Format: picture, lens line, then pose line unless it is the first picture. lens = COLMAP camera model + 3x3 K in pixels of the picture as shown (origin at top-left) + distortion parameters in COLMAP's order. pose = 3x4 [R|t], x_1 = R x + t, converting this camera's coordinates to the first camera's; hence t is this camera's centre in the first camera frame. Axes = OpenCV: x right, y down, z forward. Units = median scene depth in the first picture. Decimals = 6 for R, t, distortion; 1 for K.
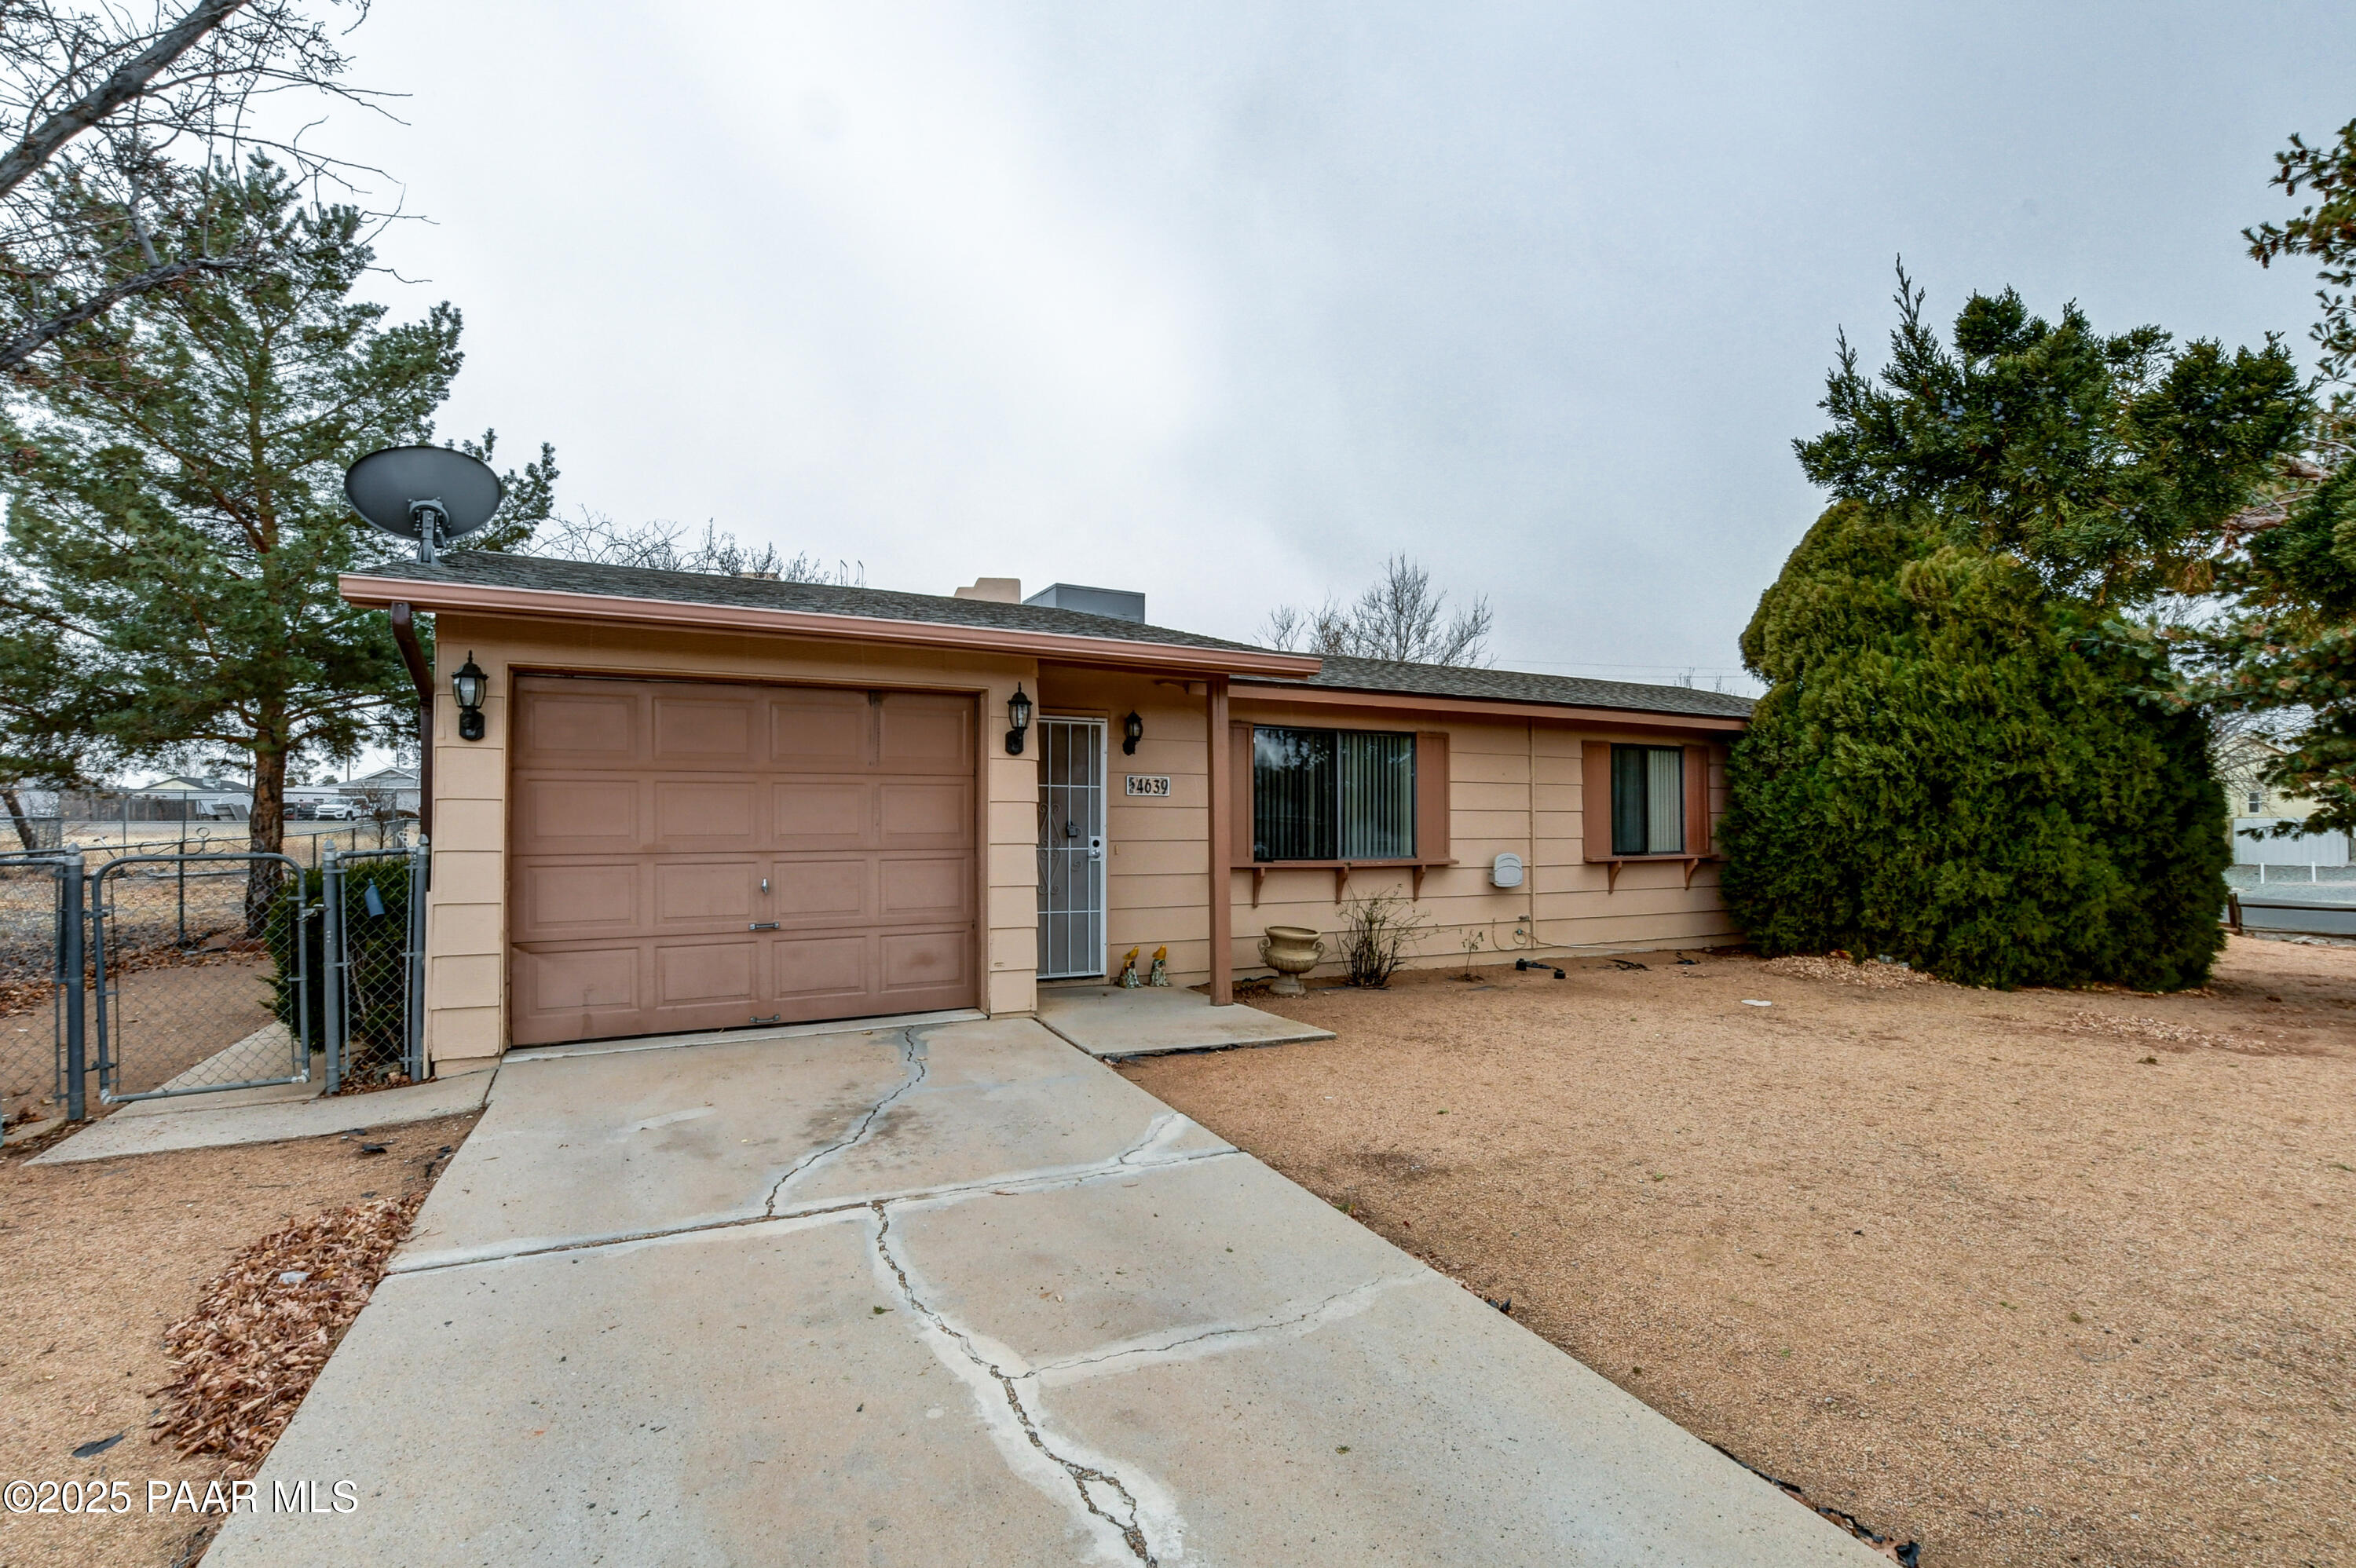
lens RADIAL K [[1067.8, 0, 1166.1], [0, 1067.8, 815.4], [0, 0, 1]] dist [-0.014020, 0.000125]
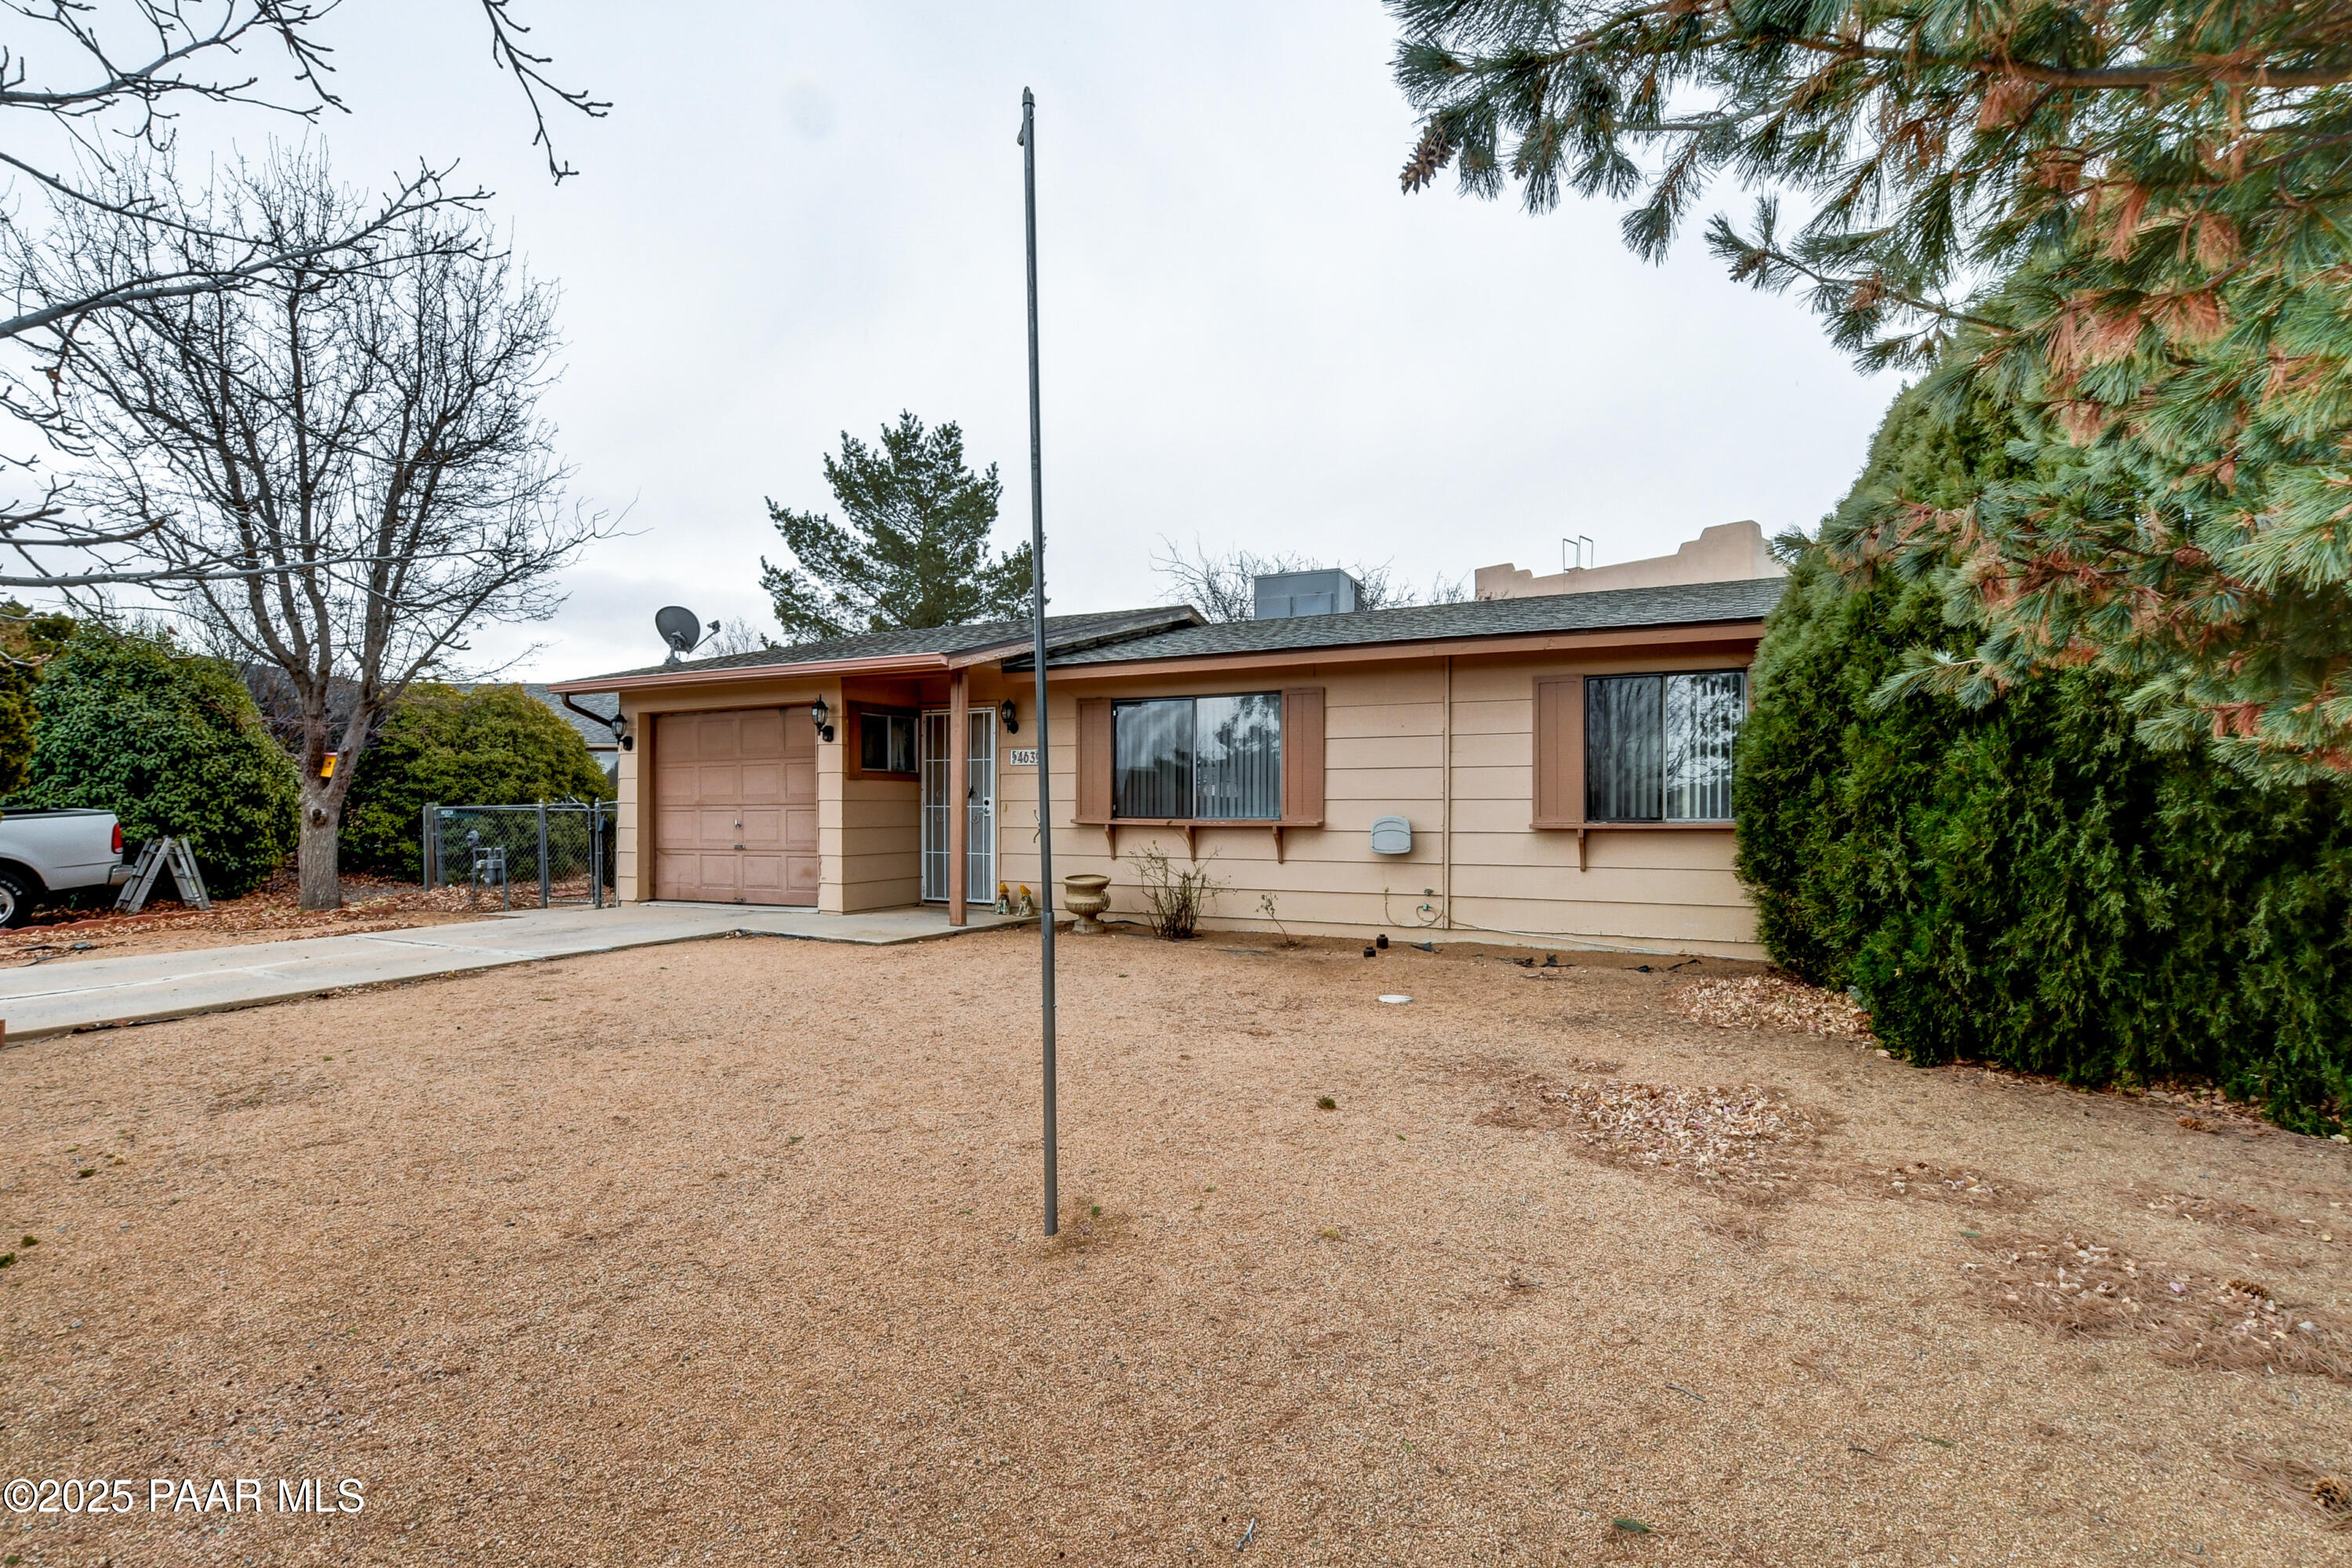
lens RADIAL K [[1088.3, 0, 1183.3], [0, 1088.3, 802.6], [0, 0, 1]] dist [-0.017000, -0.000444]
pose [[0.594515, -0.004648, -0.804071, 1.022800], [0.009238, 0.999957, 0.001050, 0.023985], [0.804031, -0.008052, 0.594533, 0.353739]]
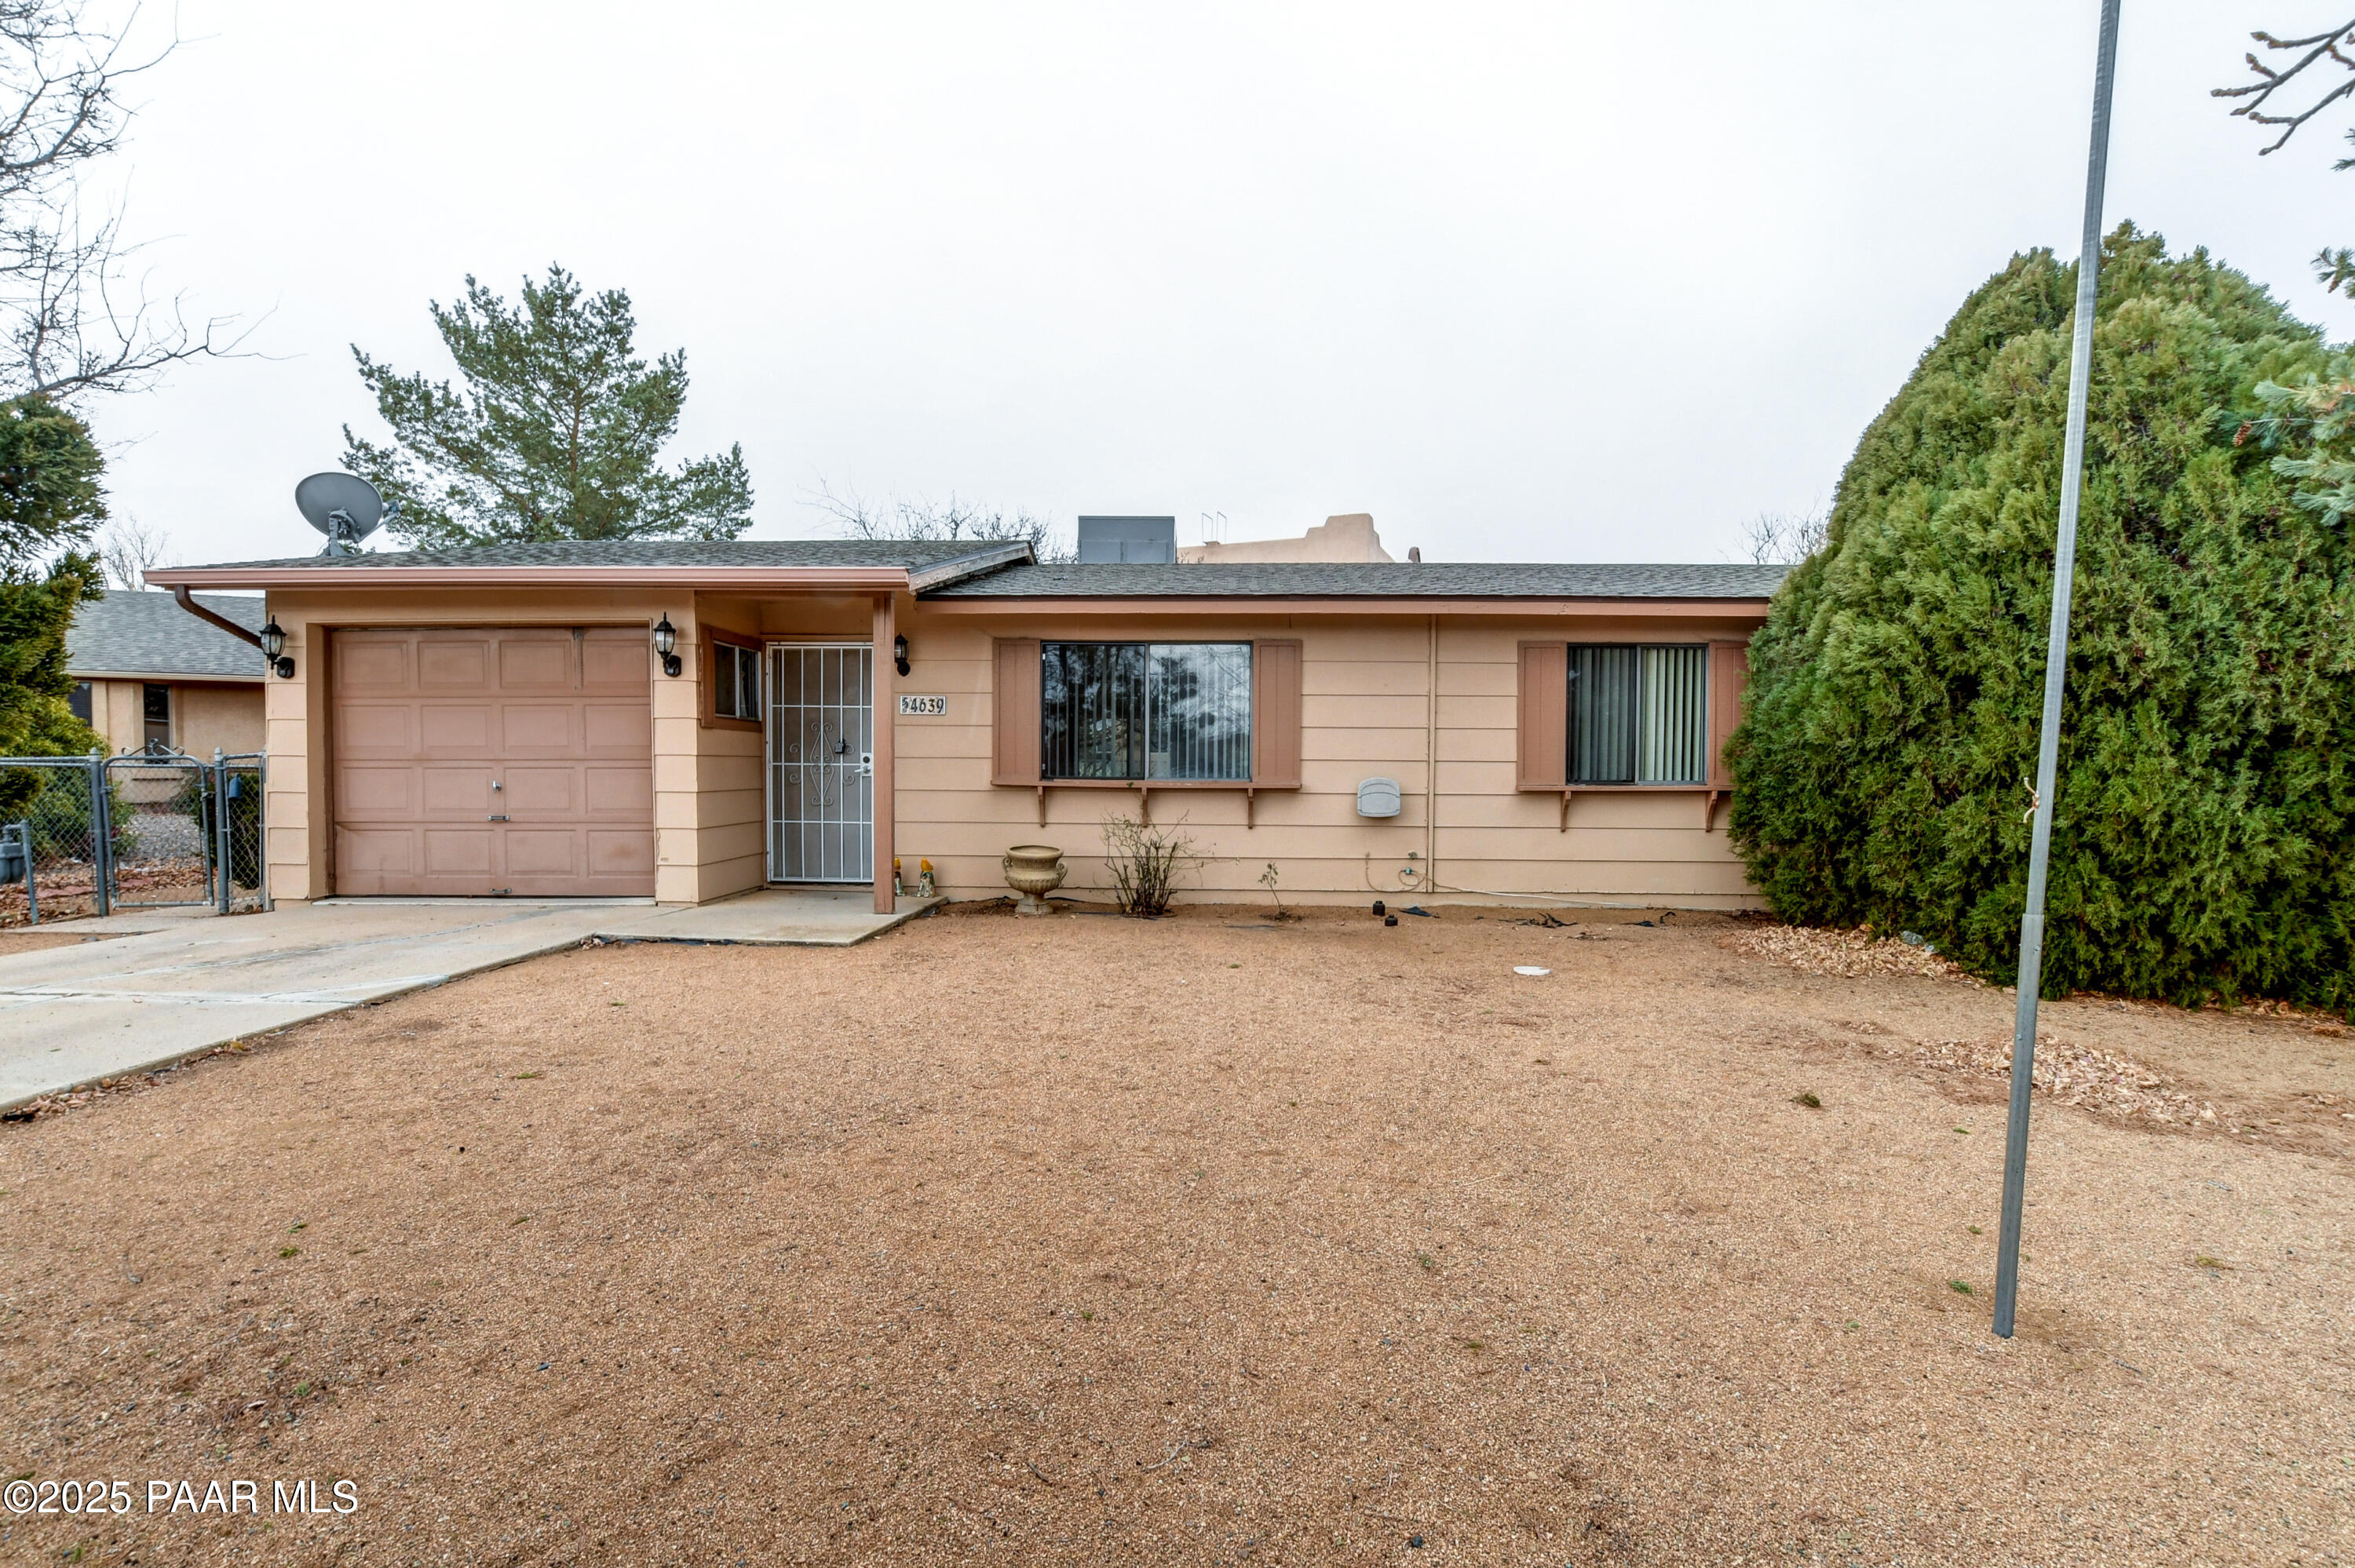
lens RADIAL K [[1061.0, 0, 1175.0], [0, 1061.0, 791.5], [0, 0, 1]] dist [-0.014700, 0.000221]
pose [[0.874788, 0.015811, -0.484249, 0.637617], [-0.000305, 0.999485, 0.032082, 0.021143], [0.484507, -0.027917, 0.874342, 0.195994]]
